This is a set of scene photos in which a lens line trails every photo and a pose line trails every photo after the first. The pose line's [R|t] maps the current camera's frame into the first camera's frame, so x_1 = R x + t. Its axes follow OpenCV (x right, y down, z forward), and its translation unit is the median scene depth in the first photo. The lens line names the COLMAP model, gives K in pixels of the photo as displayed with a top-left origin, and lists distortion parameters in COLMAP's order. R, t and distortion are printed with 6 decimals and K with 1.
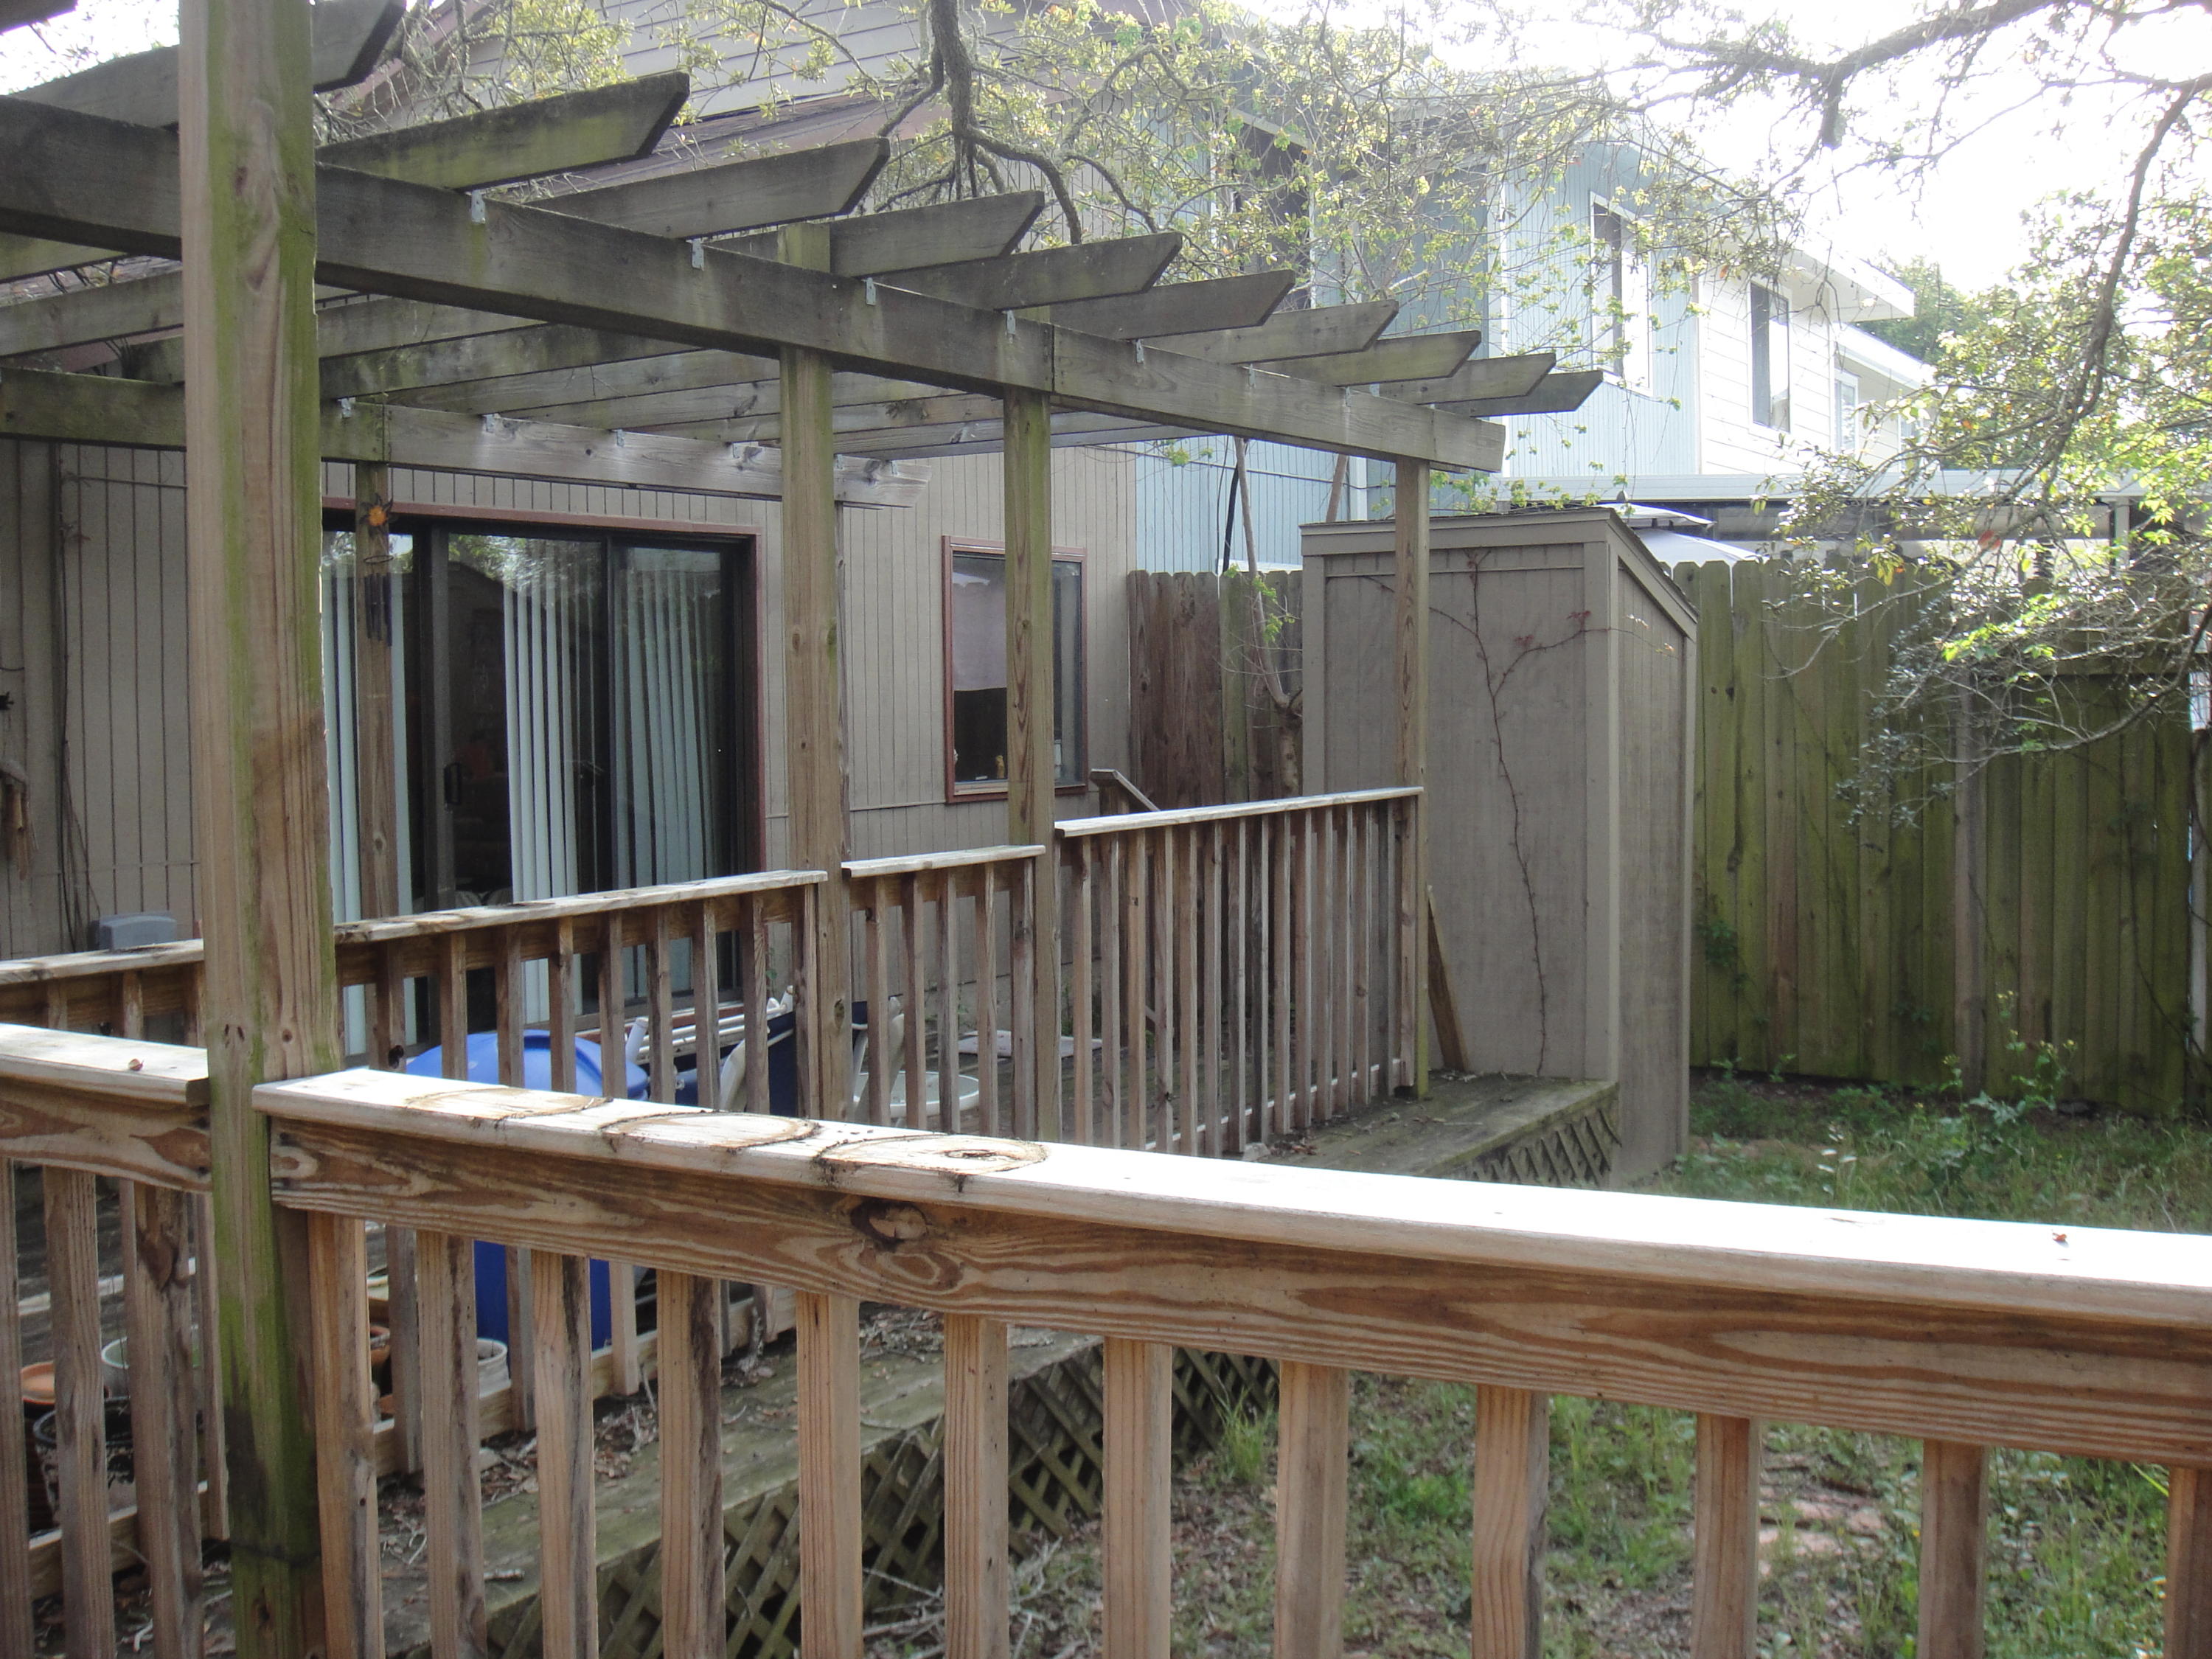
lens RADIAL K [[2362.2, 0, 1111.7], [0, 2362.2, 794.9], [0, 0, 1]] dist [-0.178015, 0.150438]
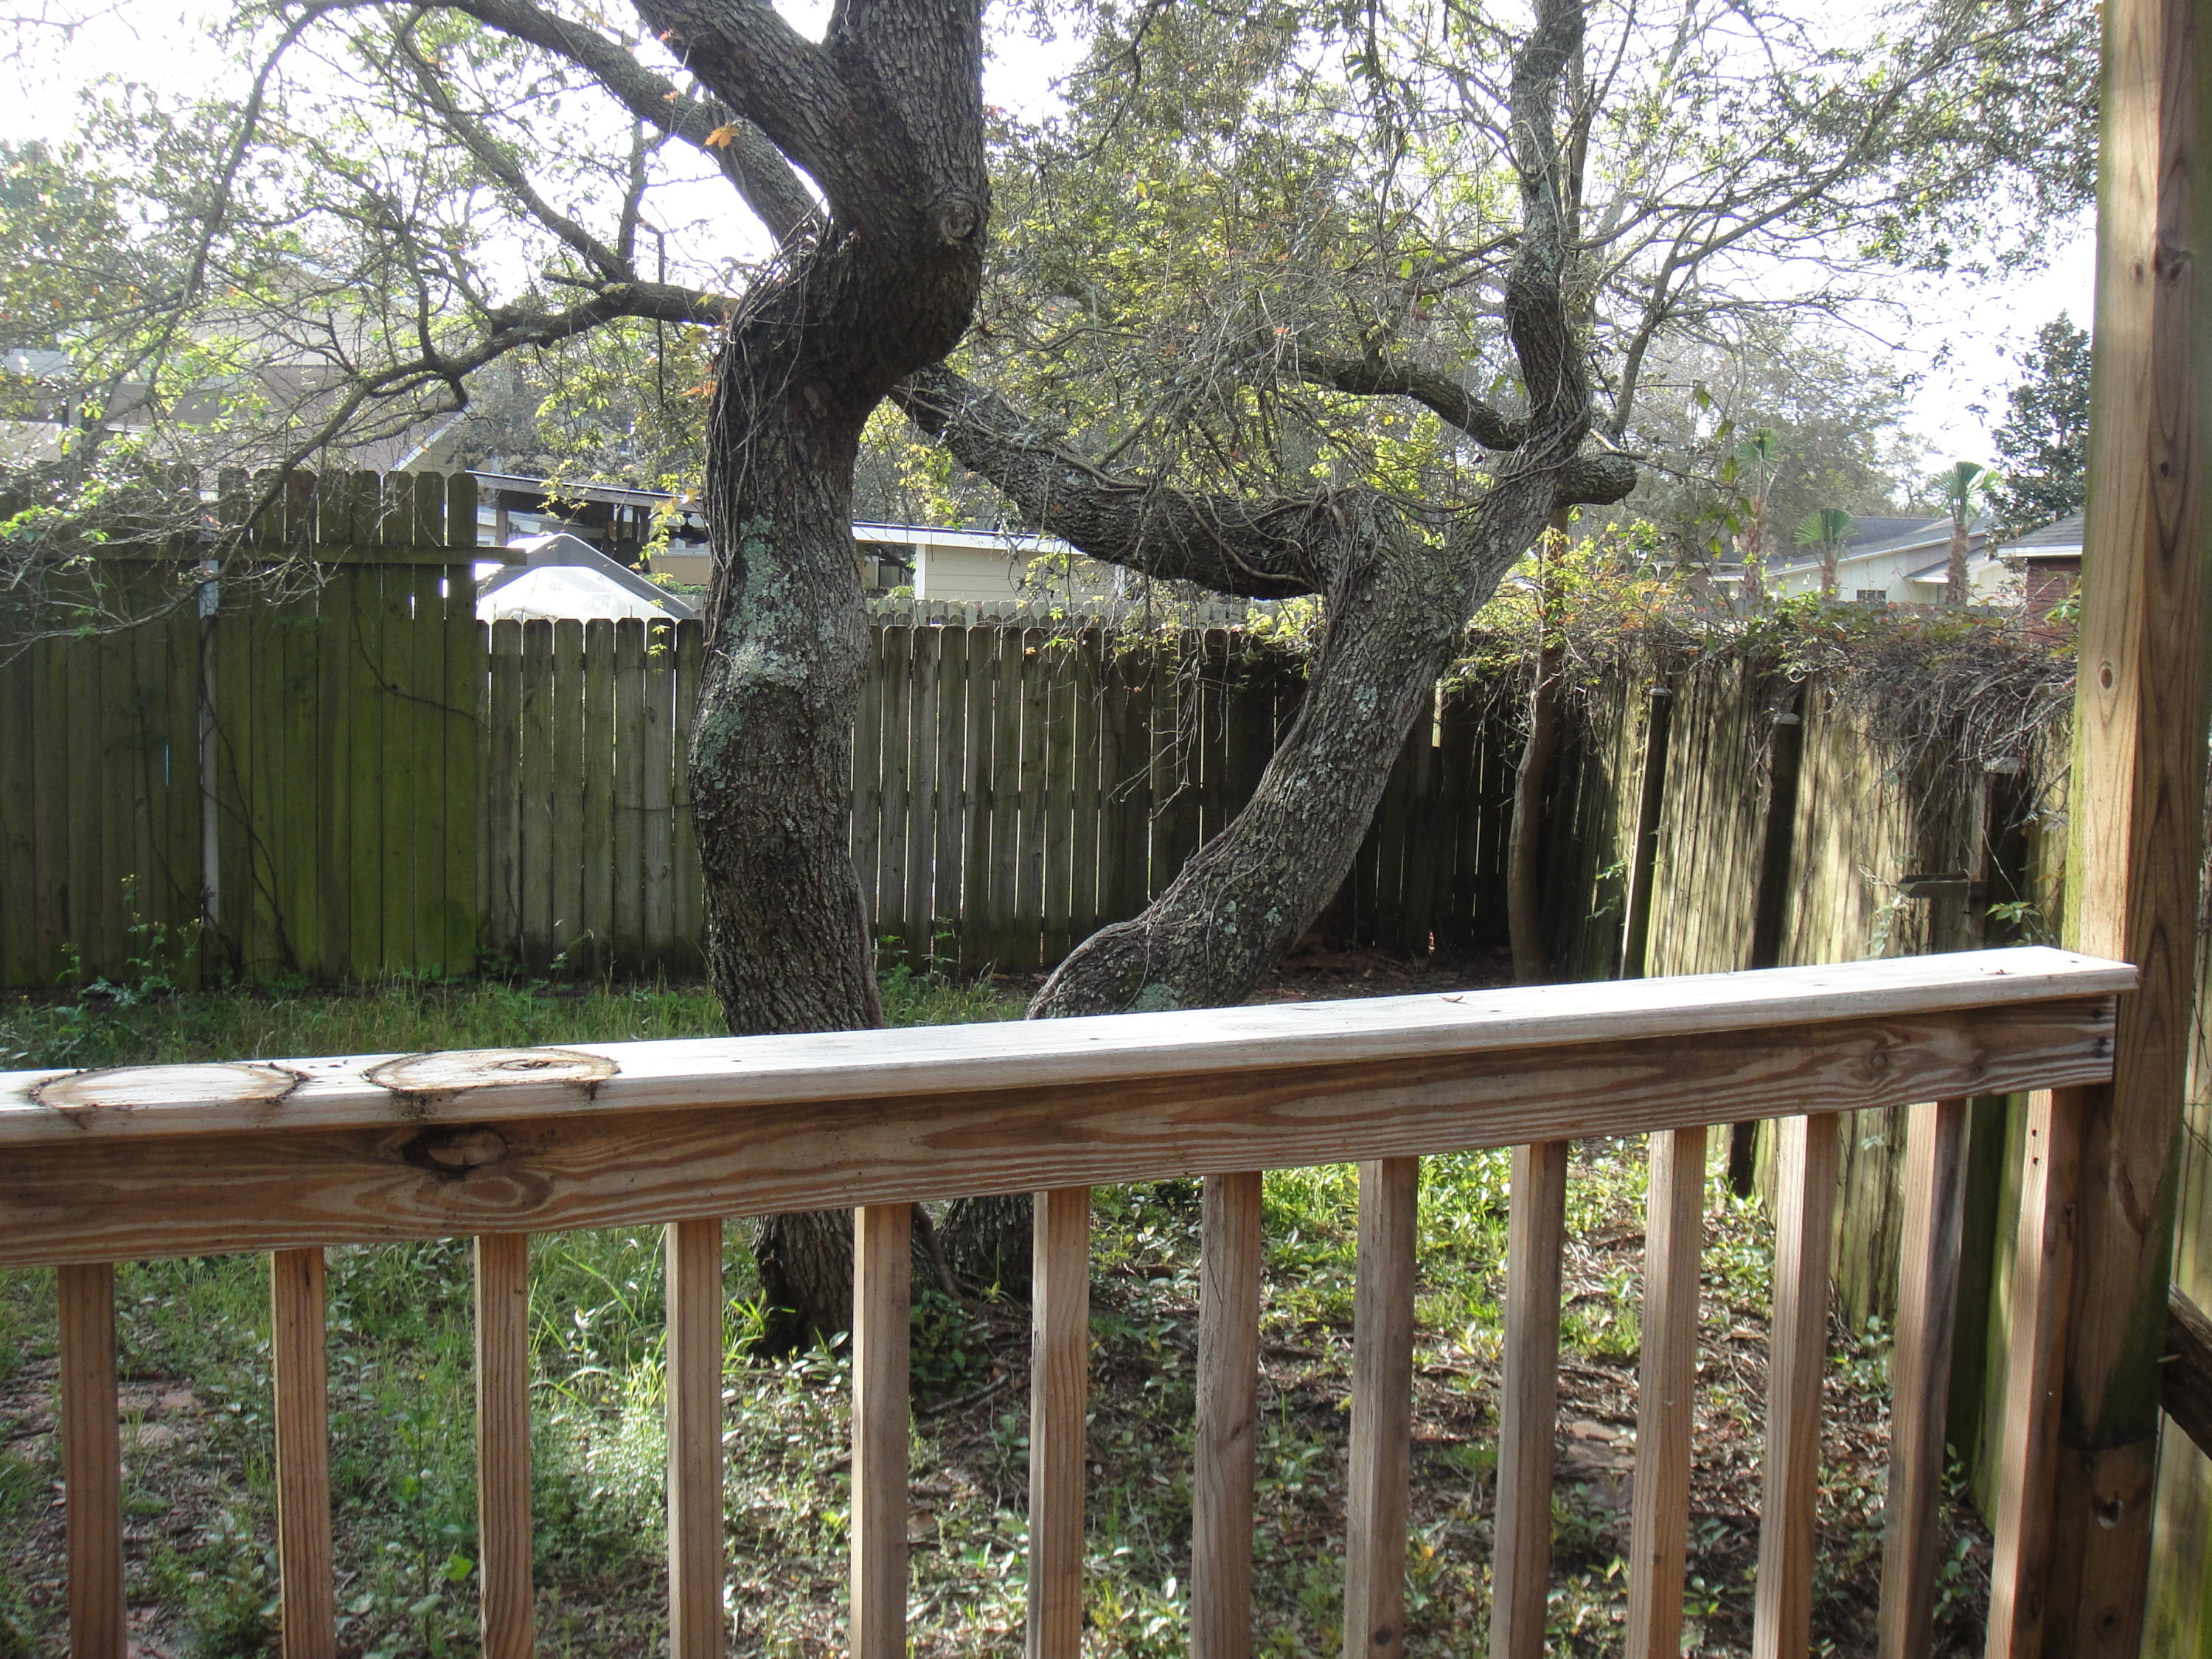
lens RADIAL K [[2362.2, 0, 1111.7], [0, 2362.2, 794.9], [0, 0, 1]] dist [-0.178015, 0.150438]
pose [[0.592044, -0.042439, 0.804787, -0.127705], [0.000861, 0.998645, 0.052029, -0.001263], [-0.805905, -0.030111, 0.591279, 0.046674]]
